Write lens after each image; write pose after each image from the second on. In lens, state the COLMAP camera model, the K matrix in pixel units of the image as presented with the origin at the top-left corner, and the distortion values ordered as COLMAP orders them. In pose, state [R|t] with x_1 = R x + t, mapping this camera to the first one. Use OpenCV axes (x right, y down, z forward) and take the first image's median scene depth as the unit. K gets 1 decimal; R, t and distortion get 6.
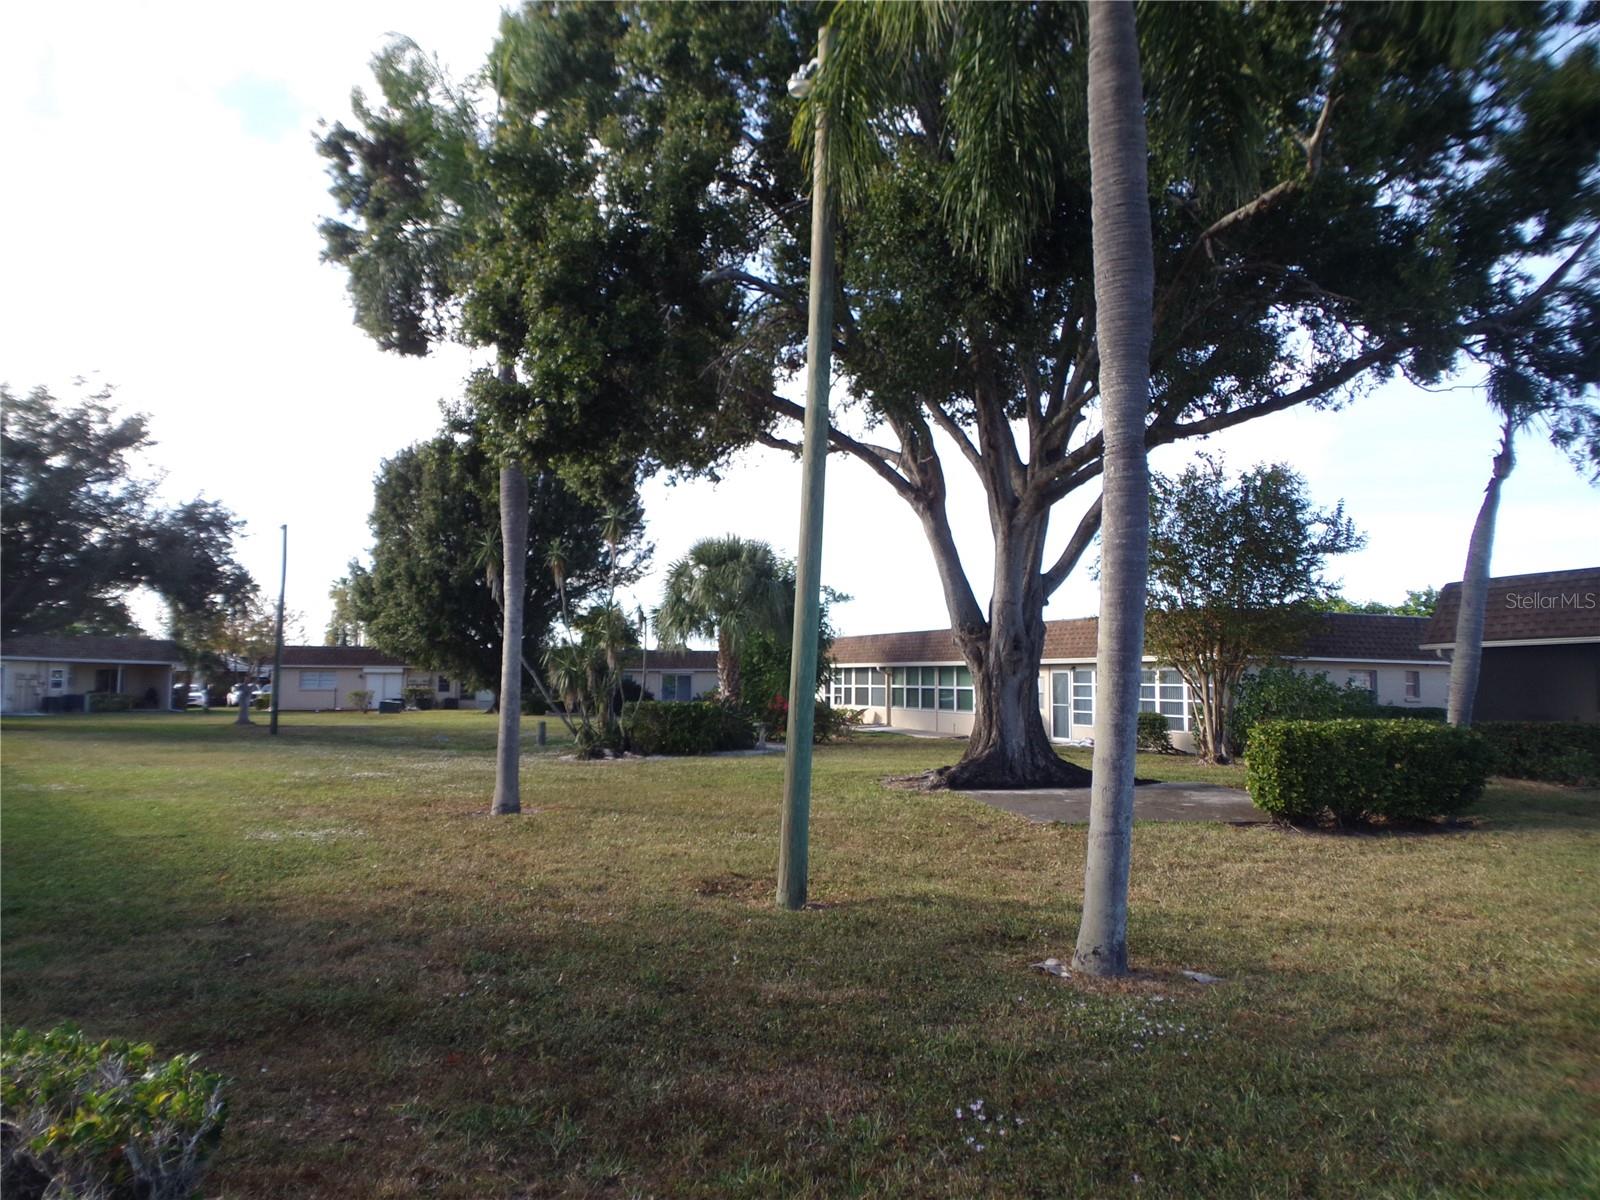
lens RADIAL K [[1120.6, 0, 803.8], [0, 1120.6, 598.3], [0, 0, 1]] dist [0.125644, -0.180007]
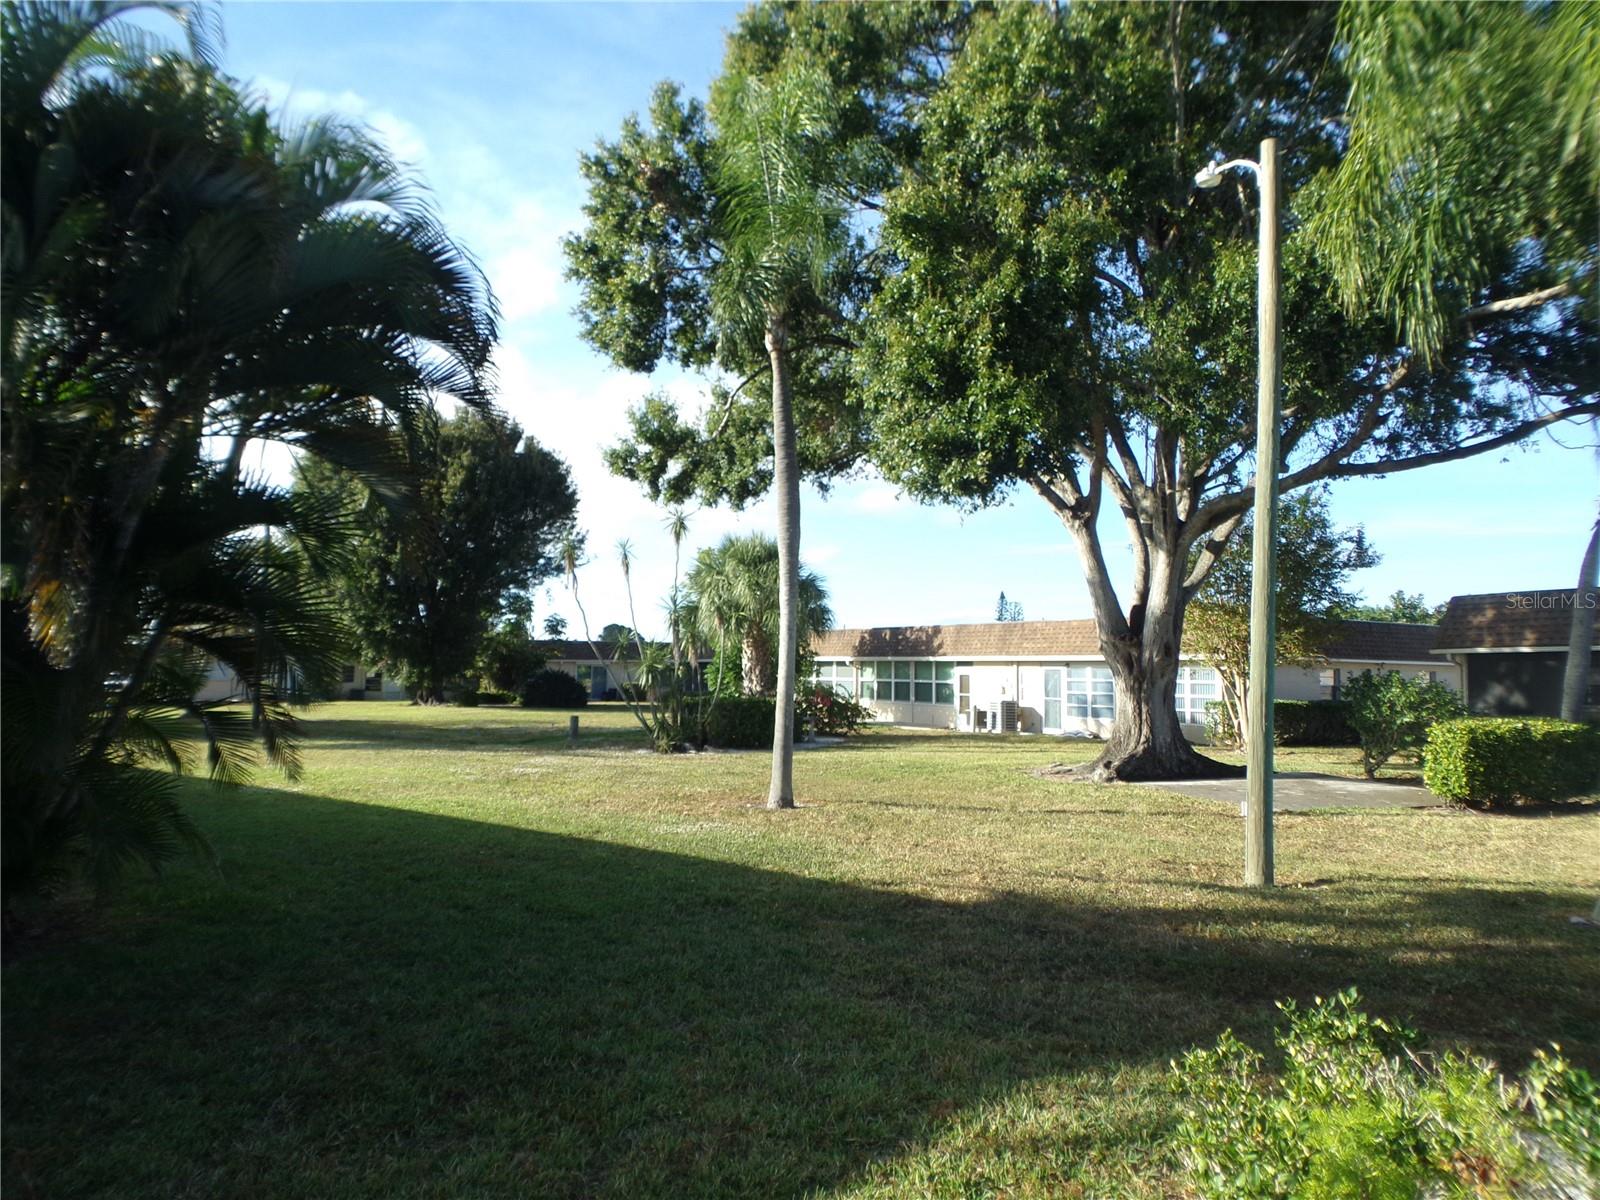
lens RADIAL K [[1120.6, 0, 797.1], [0, 1120.6, 605.7], [0, 0, 1]] dist [0.125644, -0.180007]
pose [[0.987269, 0.011371, 0.158656, -0.268896], [-0.014316, 0.999746, 0.017431, -0.013890], [-0.158417, -0.019481, 0.987180, -0.038618]]
